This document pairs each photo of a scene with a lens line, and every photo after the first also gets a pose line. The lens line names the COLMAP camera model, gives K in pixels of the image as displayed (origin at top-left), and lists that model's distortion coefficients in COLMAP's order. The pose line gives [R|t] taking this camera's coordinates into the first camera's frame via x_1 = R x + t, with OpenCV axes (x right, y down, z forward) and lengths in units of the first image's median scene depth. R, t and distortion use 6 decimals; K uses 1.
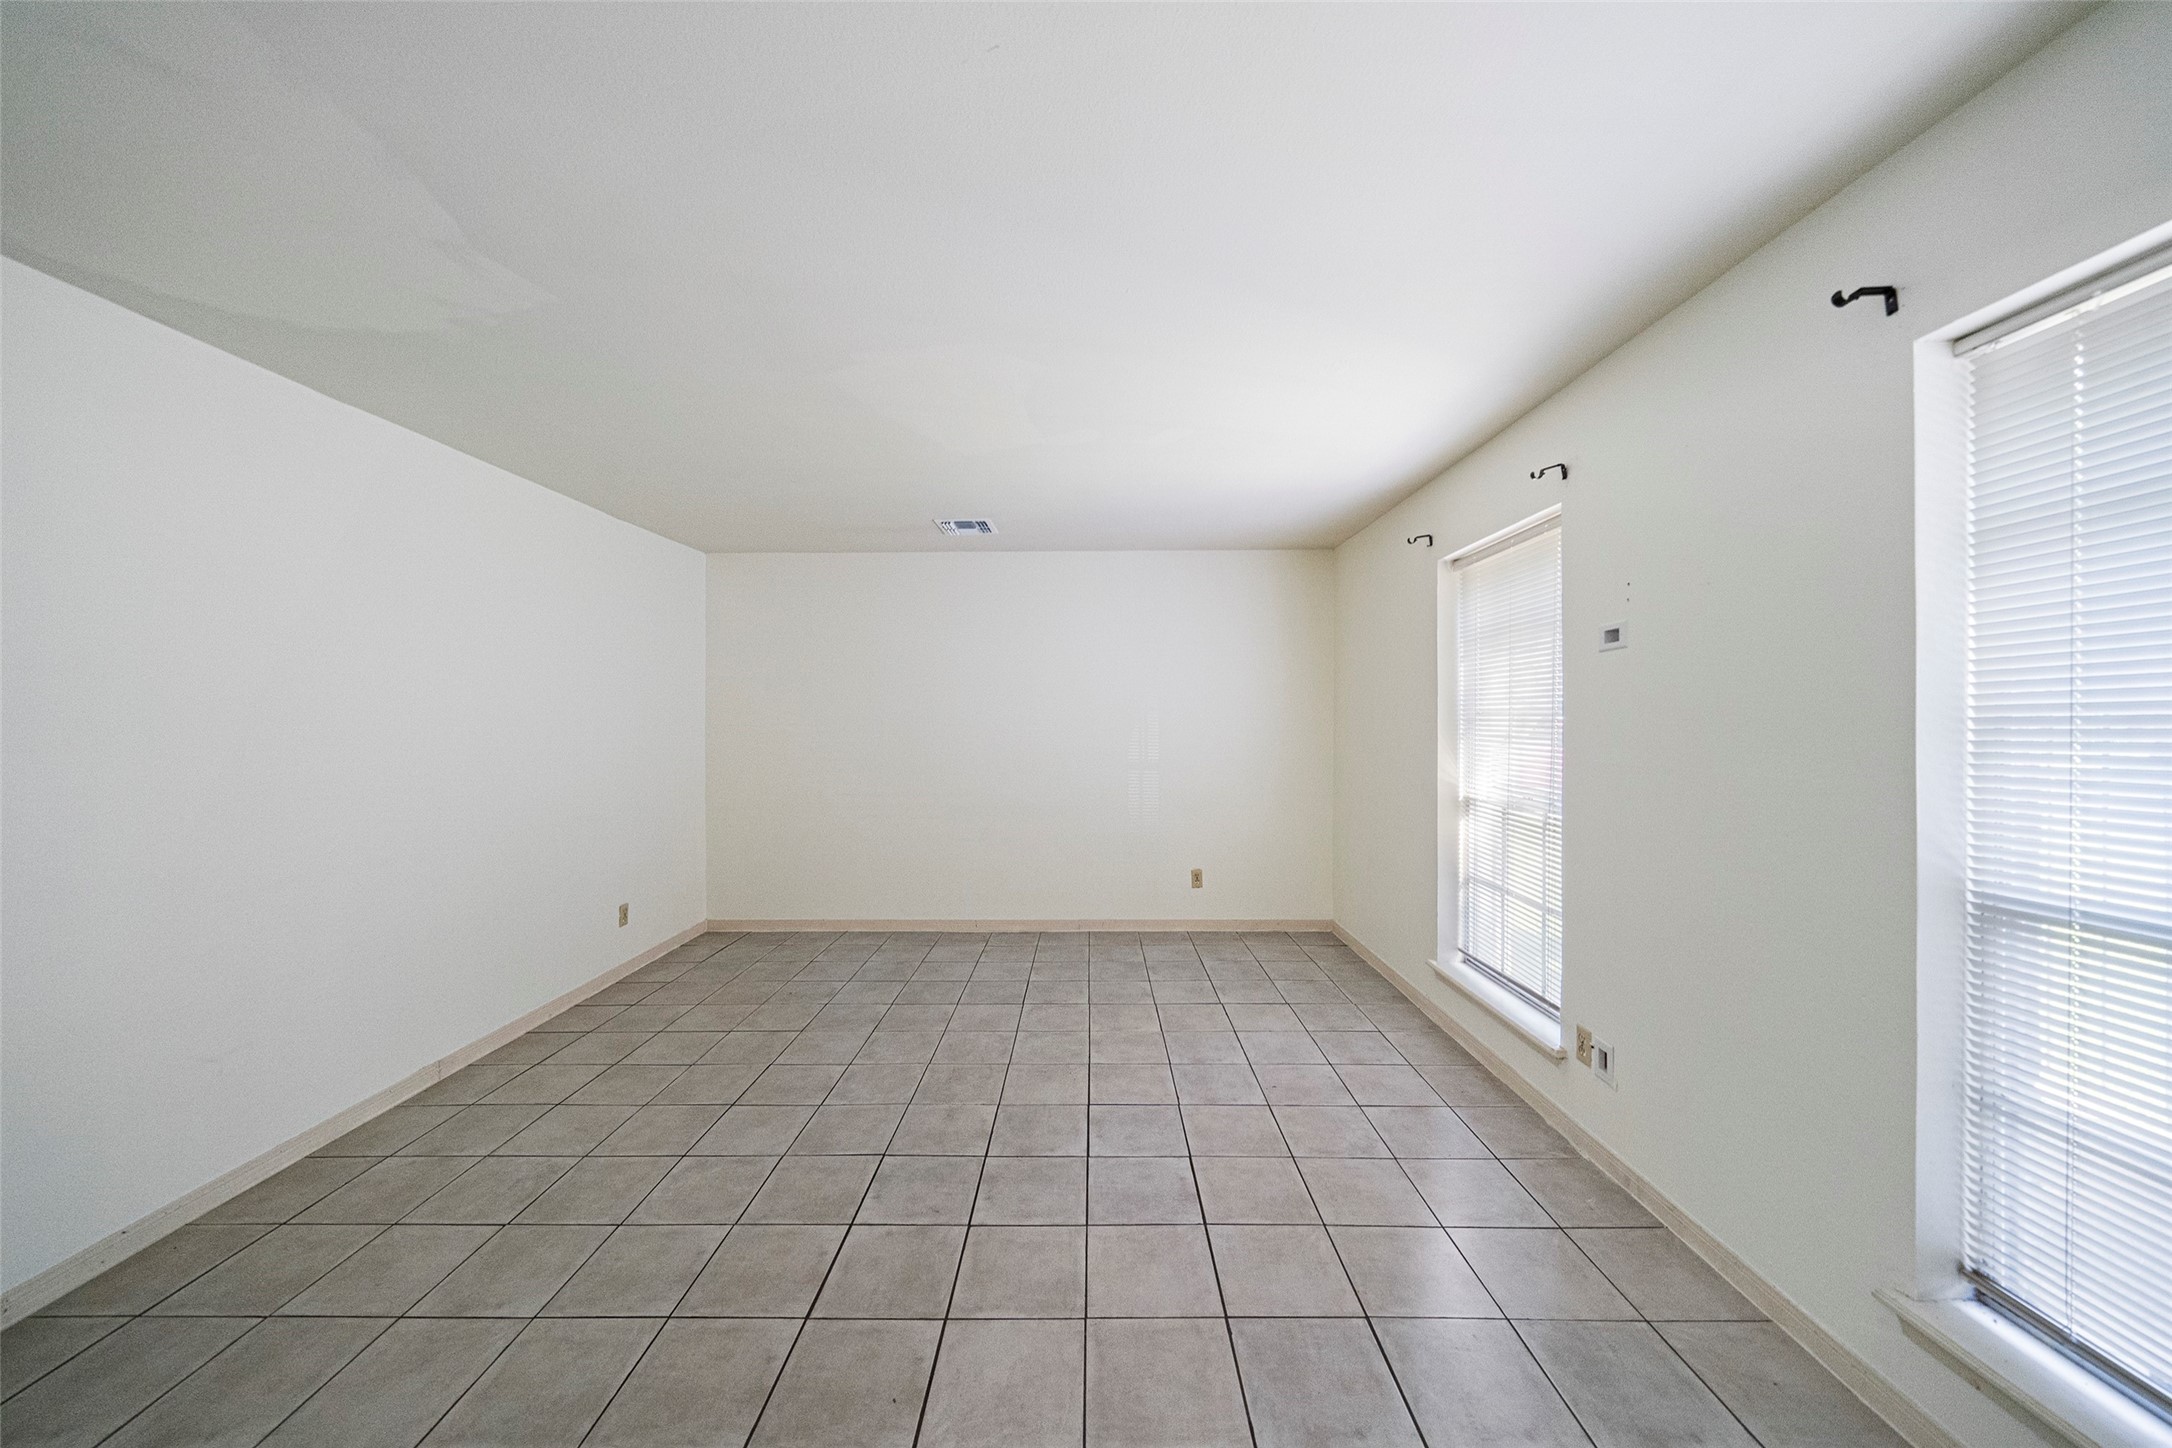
lens RADIAL K [[746.2, 0, 1086.5], [0, 746.2, 729.8], [0, 0, 1]] dist [0.012857, -0.000444]
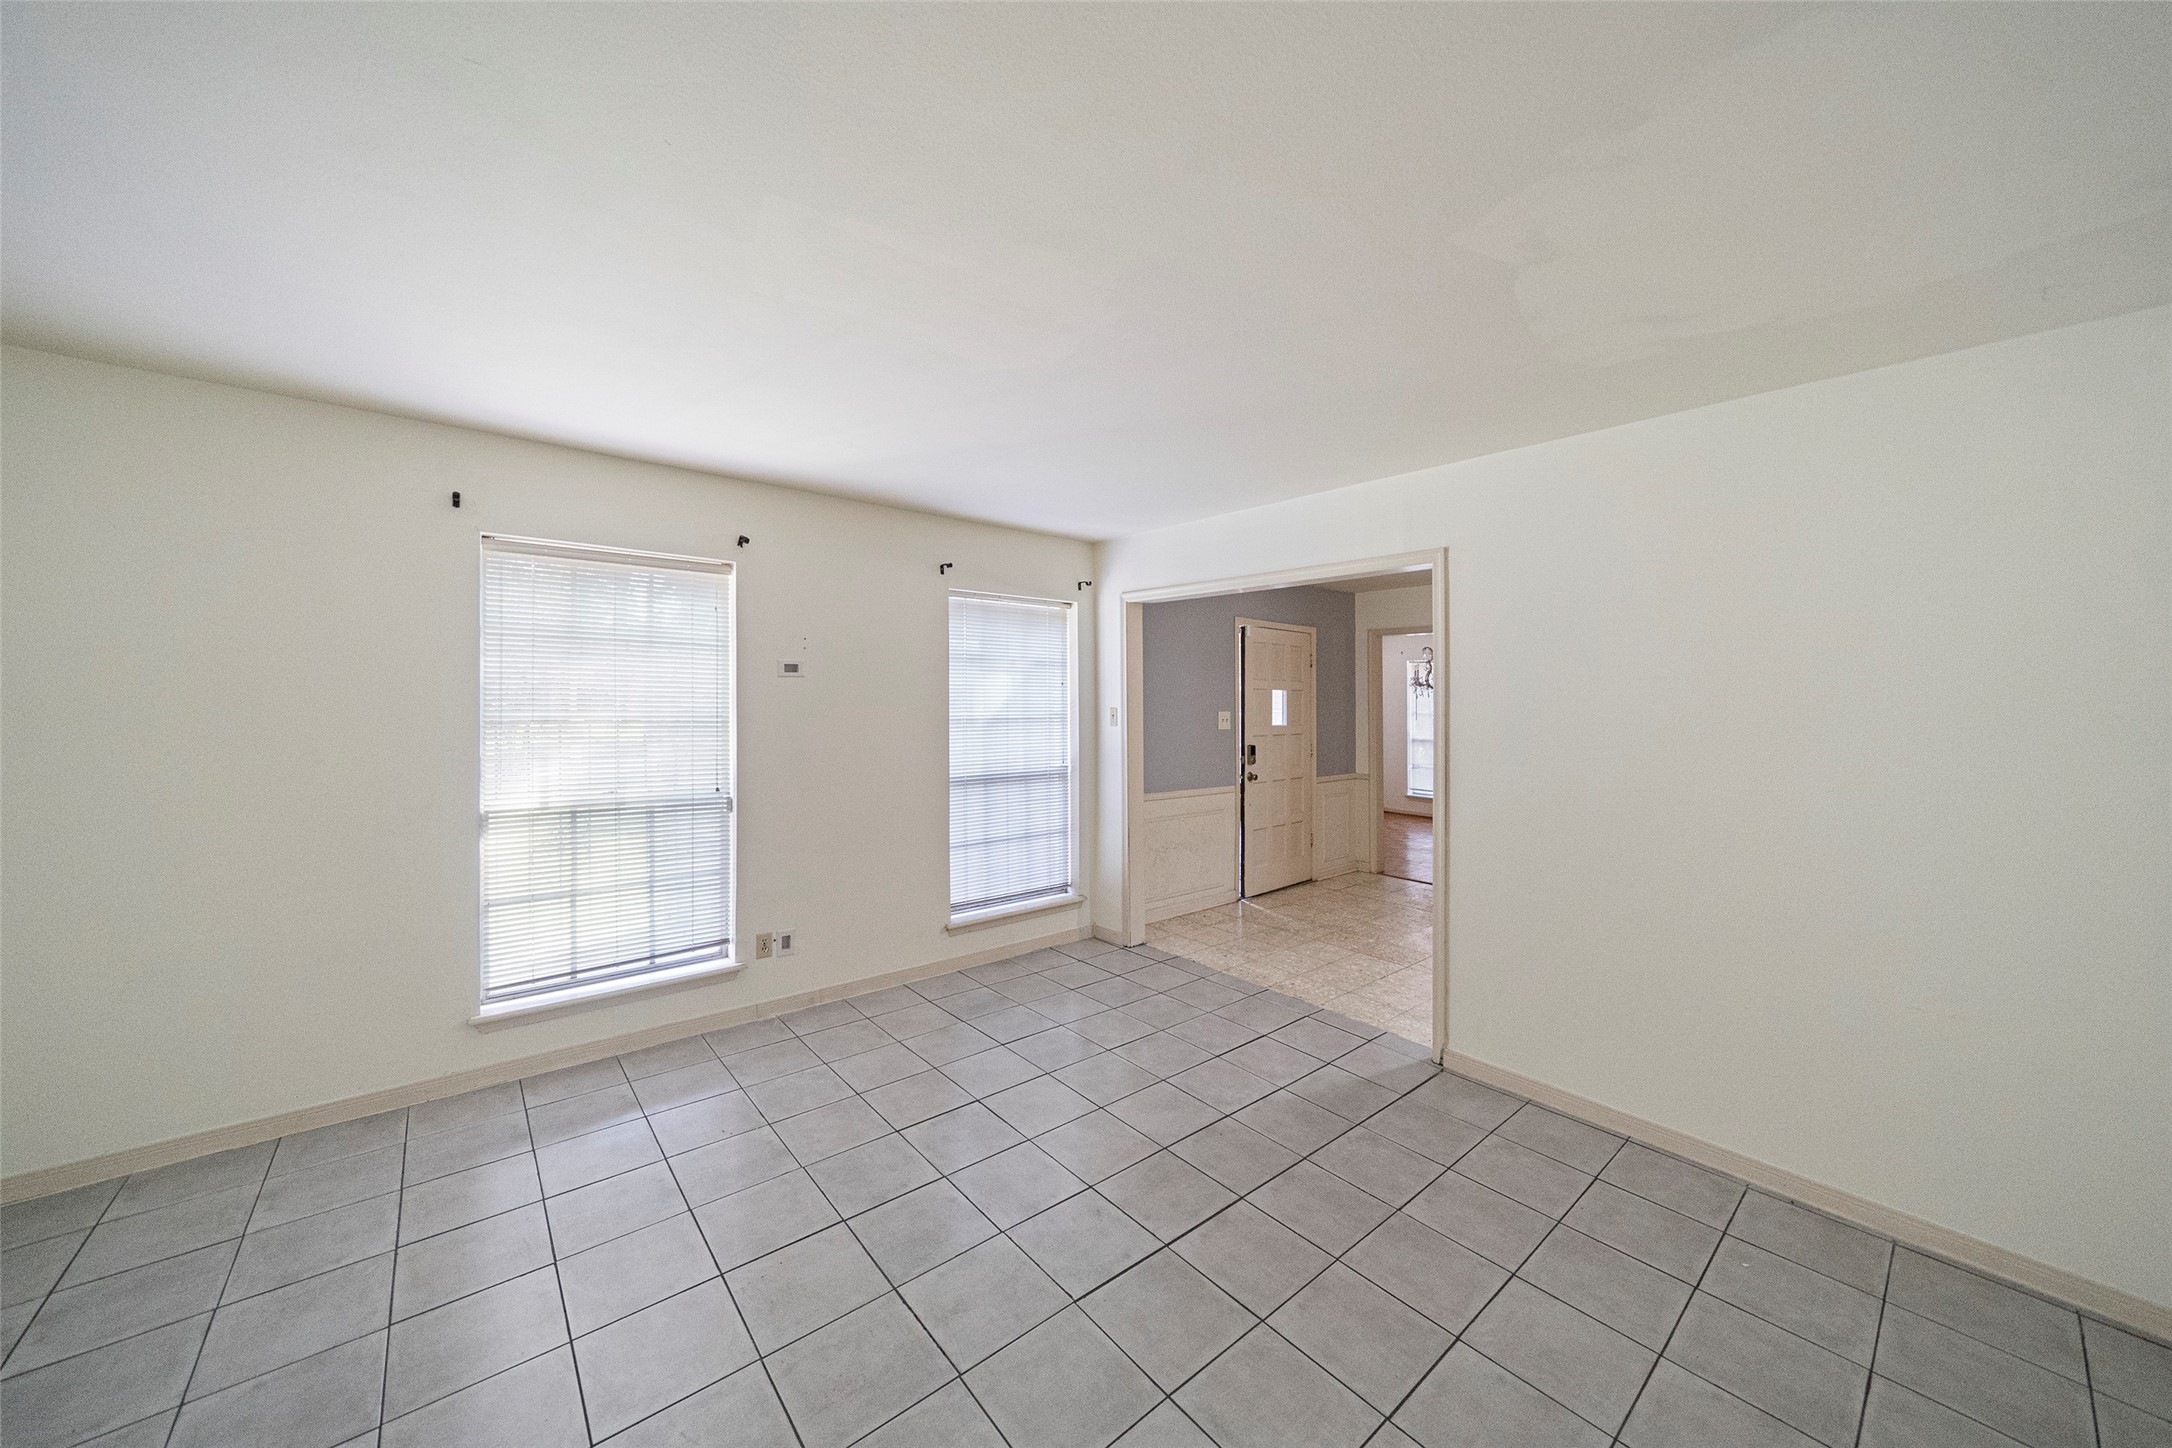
lens RADIAL K [[746.2, 0, 1094.7], [0, 746.2, 706.7], [0, 0, 1]] dist [0.012857, -0.000444]
pose [[-0.658259, 0.003194, 0.752785, -0.868682], [0.002033, 0.999995, -0.002466, -0.037791], [-0.752789, -0.000093, -0.658262, 1.505040]]
